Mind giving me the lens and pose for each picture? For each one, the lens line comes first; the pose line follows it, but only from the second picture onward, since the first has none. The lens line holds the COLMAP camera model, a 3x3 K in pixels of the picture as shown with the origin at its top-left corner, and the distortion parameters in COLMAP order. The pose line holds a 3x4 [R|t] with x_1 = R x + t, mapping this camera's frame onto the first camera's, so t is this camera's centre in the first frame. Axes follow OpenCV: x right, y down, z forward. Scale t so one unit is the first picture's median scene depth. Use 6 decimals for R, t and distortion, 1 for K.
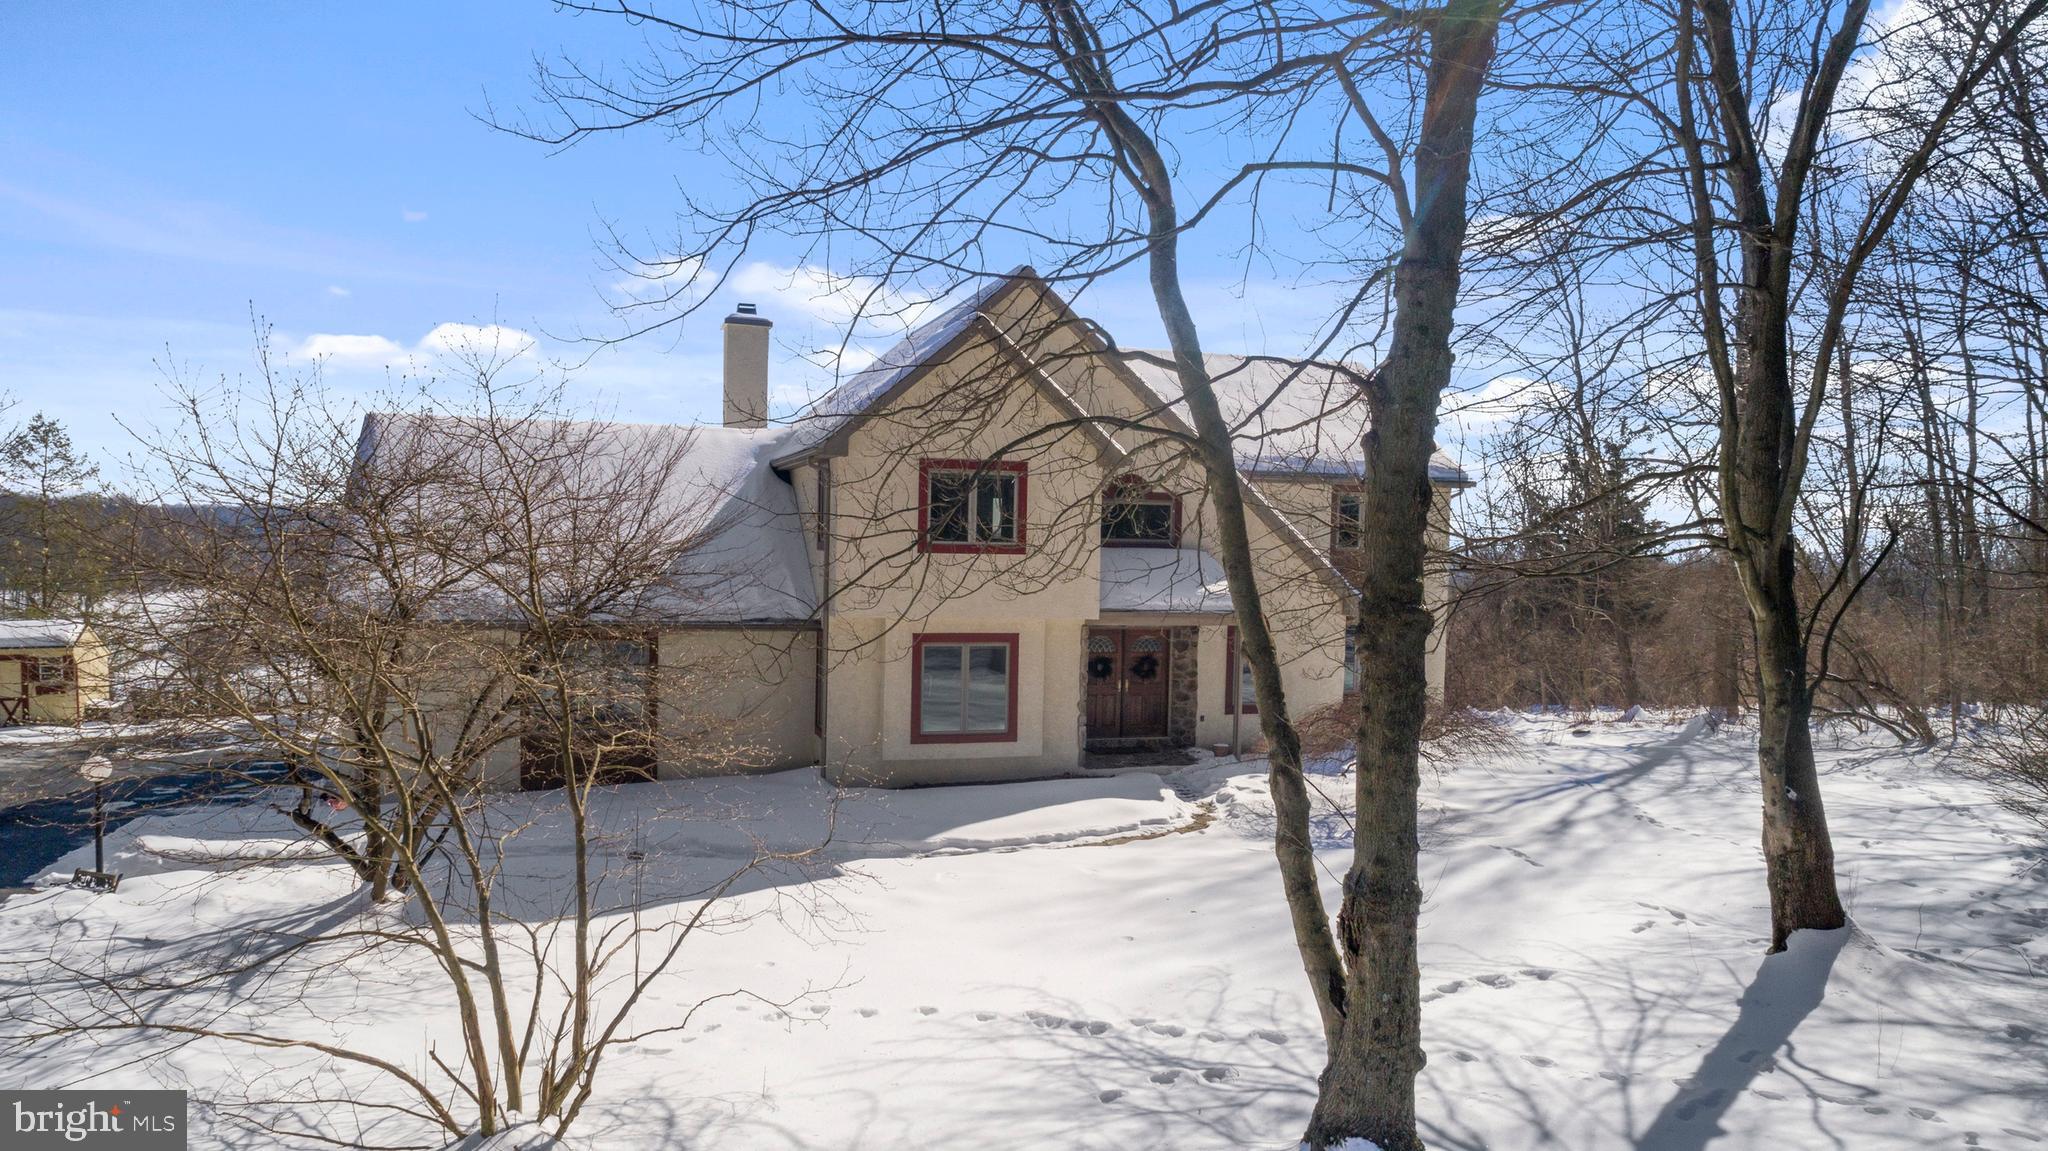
lens RADIAL K [[1372.2, 0, 1024.0], [0, 1372.2, 575.5], [0, 0, 1]] dist [-0.005689, -0.000343]
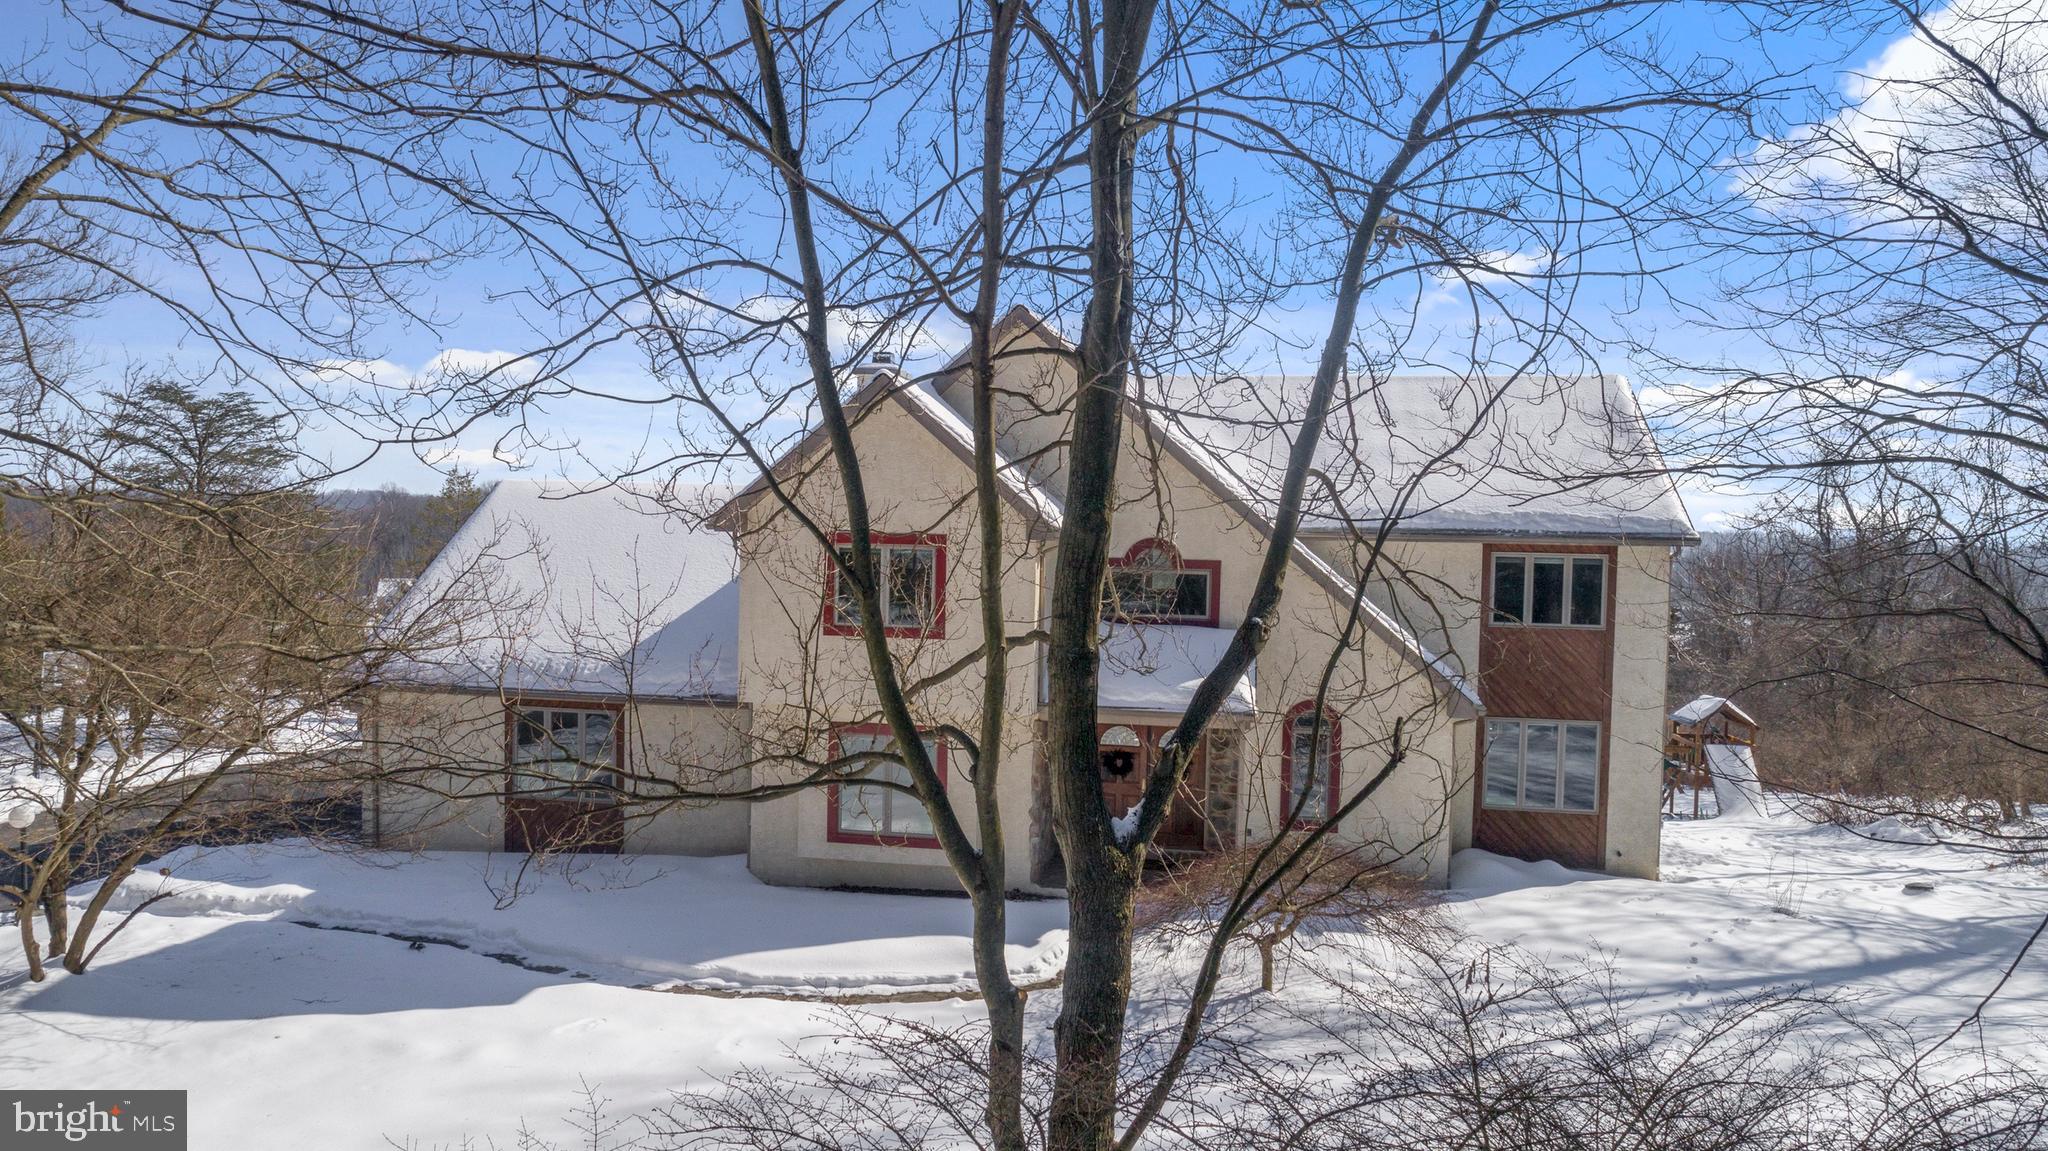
lens RADIAL K [[1372.2, 0, 1024.0], [0, 1372.2, 575.5], [0, 0, 1]] dist [-0.005689, -0.000343]
pose [[0.934764, 0.010896, -0.355103, 0.357542], [-0.024652, 0.999110, -0.034236, -0.019952], [0.354414, 0.040757, 0.934200, 0.237273]]
